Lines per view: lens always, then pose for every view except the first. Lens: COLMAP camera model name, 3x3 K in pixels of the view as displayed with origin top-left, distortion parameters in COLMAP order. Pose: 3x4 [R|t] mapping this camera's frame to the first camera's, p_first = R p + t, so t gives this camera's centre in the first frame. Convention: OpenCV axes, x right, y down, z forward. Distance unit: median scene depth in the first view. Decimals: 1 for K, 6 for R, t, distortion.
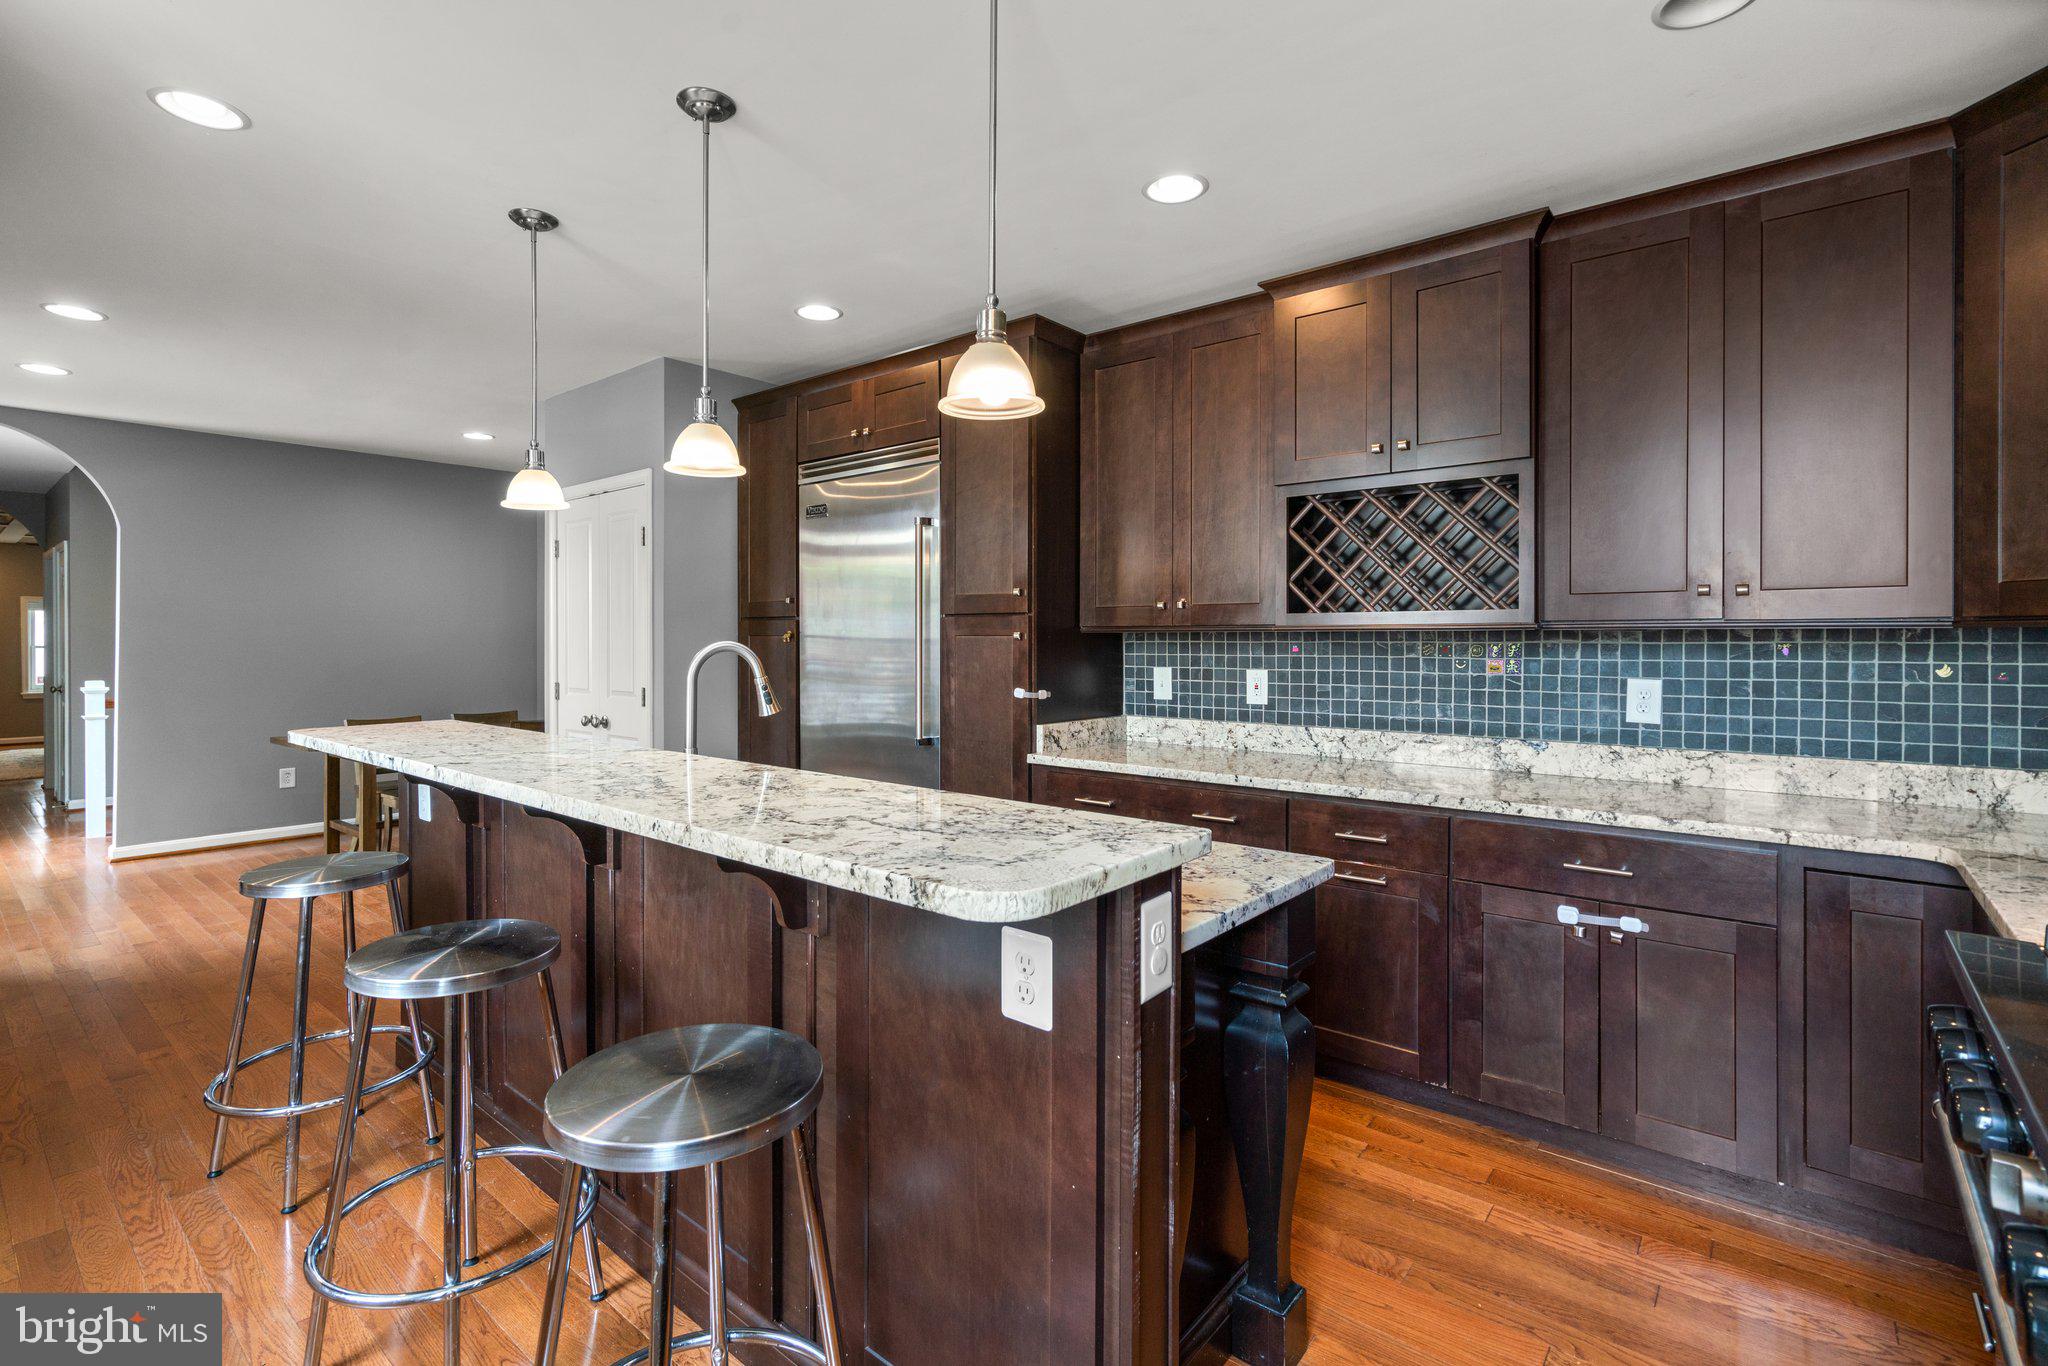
lens RADIAL K [[917.2, 0, 1032.7], [0, 917.2, 643.3], [0, 0, 1]] dist [-0.023196, 0.000022]
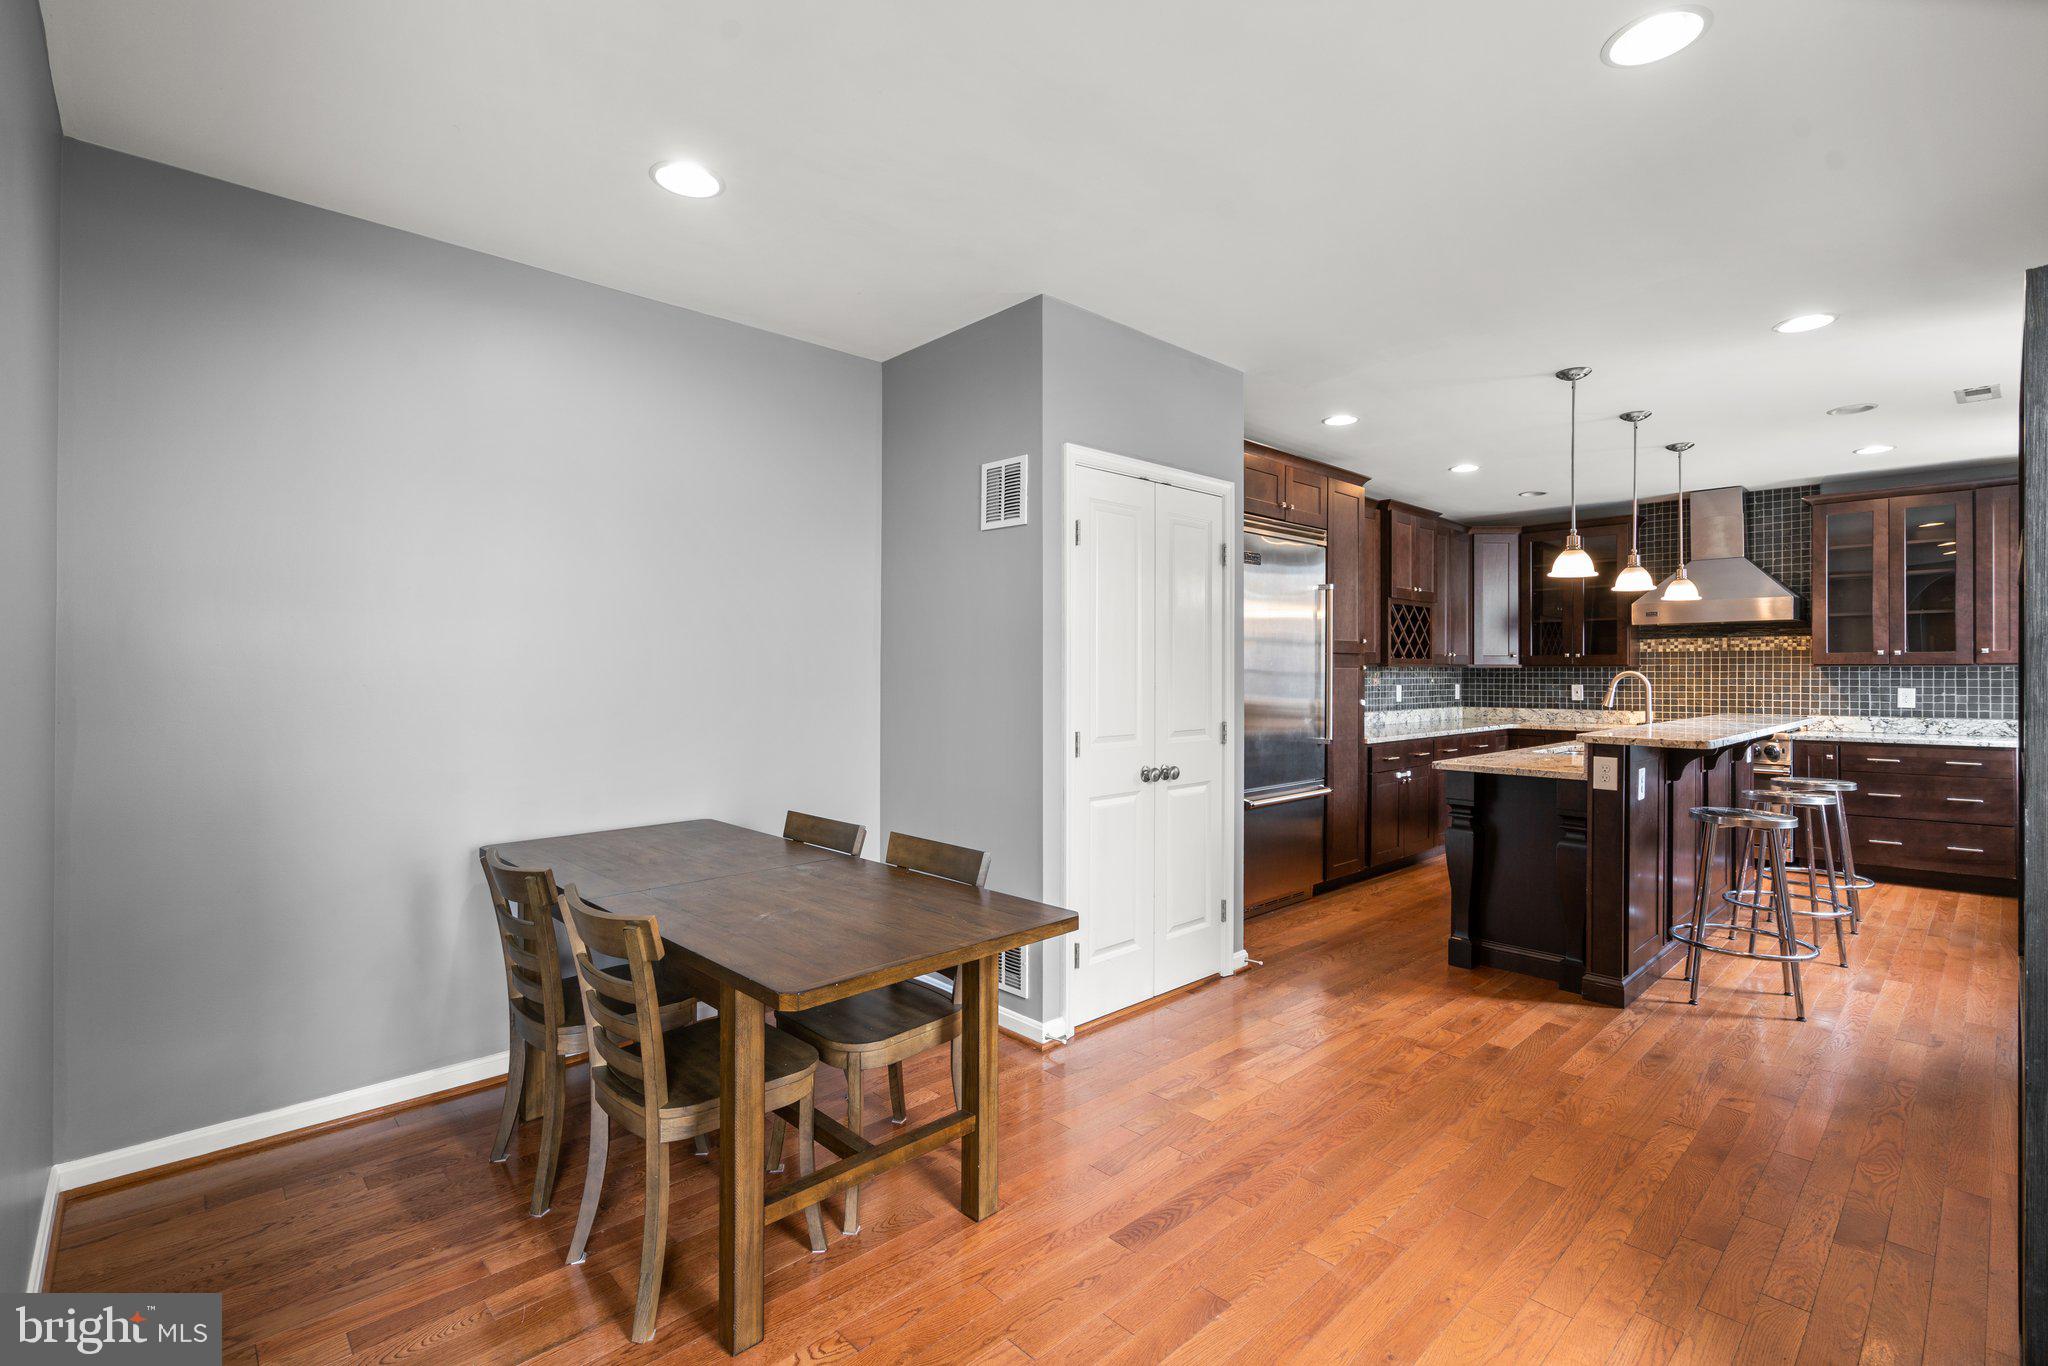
lens RADIAL K [[936.3, 0, 1028.5], [0, 936.3, 666.5], [0, 0, 1]] dist [0.003554, 0.000346]
pose [[0.115909, 0.005866, 0.993242, -1.822366], [0.000375, 0.999982, -0.005949, -0.000332], [-0.993260, 0.001062, 0.115905, 1.452449]]
